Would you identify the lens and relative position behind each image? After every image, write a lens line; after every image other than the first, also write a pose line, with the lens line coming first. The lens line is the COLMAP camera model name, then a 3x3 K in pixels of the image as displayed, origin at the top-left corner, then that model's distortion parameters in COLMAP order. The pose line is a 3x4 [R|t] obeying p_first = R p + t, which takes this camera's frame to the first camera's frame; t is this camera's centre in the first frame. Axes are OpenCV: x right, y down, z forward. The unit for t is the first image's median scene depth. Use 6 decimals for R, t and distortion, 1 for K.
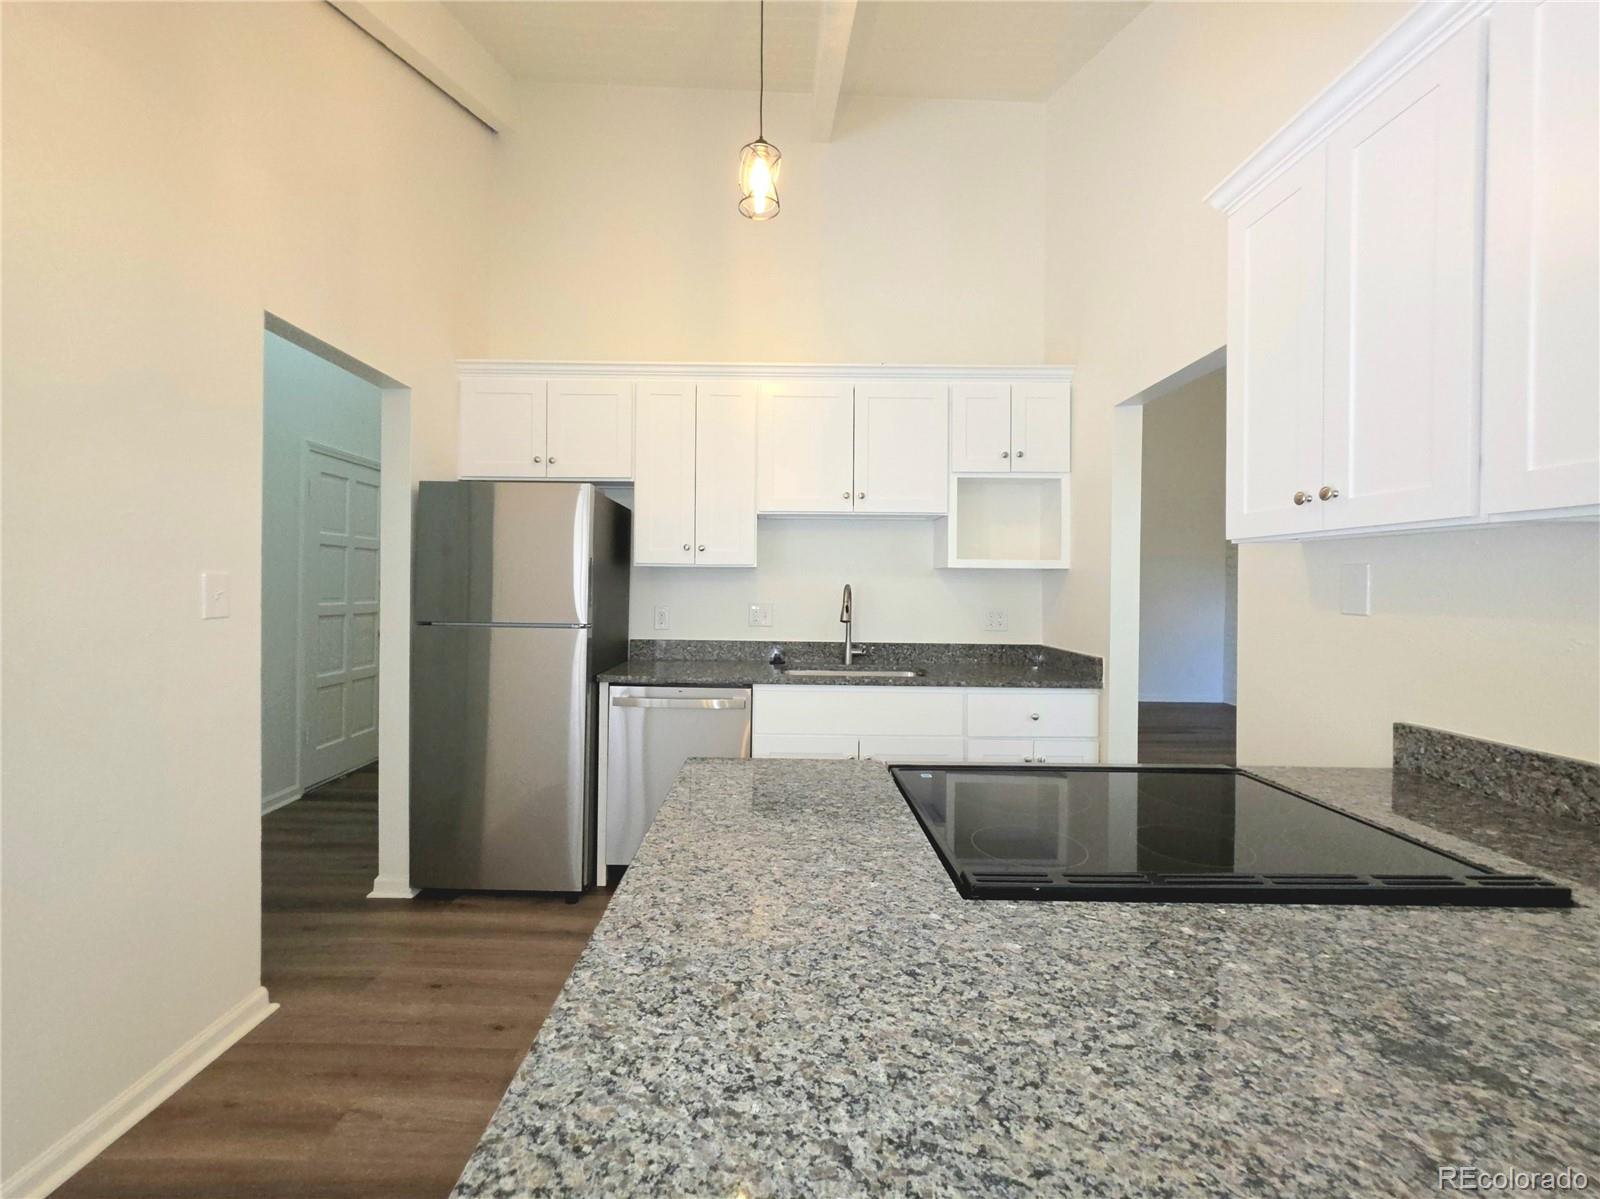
lens RADIAL K [[644.5, 0, 798.8], [0, 644.5, 601.0], [0, 0, 1]] dist [0.002070, 0.000229]
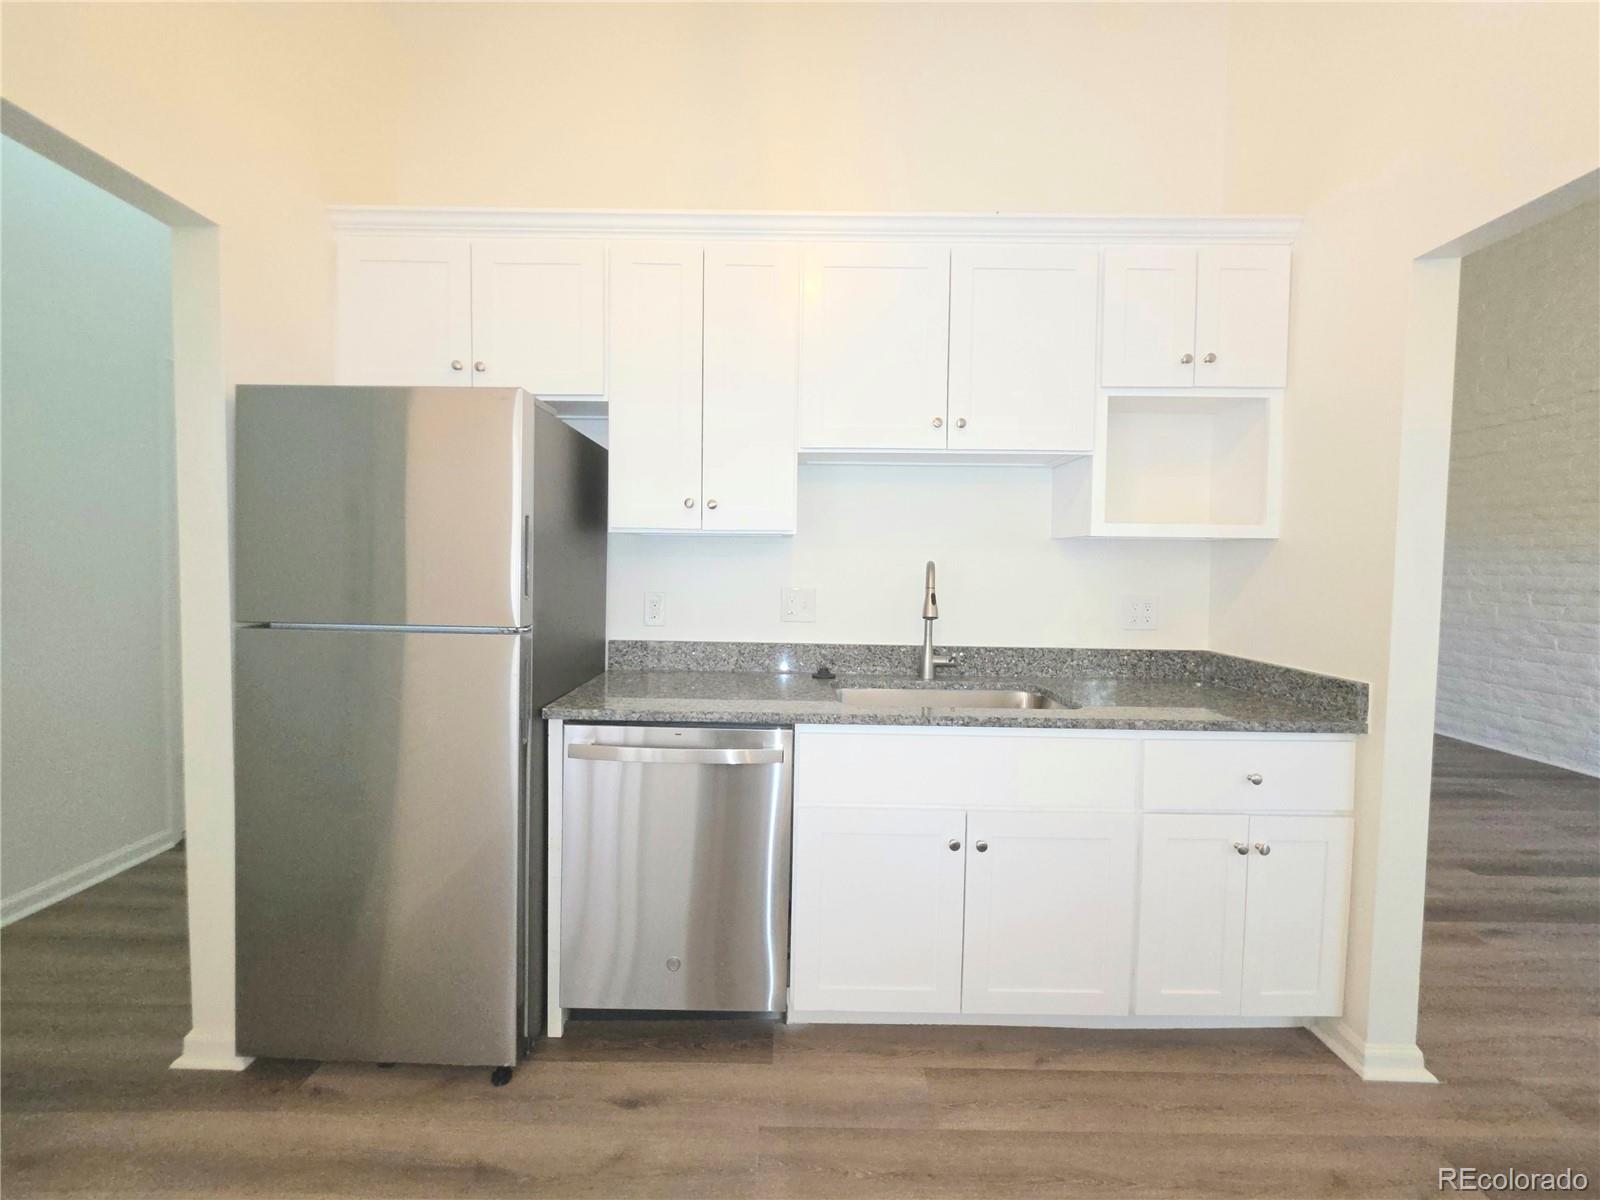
lens RADIAL K [[644.5, 0, 794.4], [0, 644.5, 591.8], [0, 0, 1]] dist [0.002070, 0.000229]
pose [[0.999721, 0.003795, -0.023305, -0.052557], [-0.003203, 0.999672, 0.025416, -0.011353], [0.023394, -0.025334, 0.999405, 0.350715]]
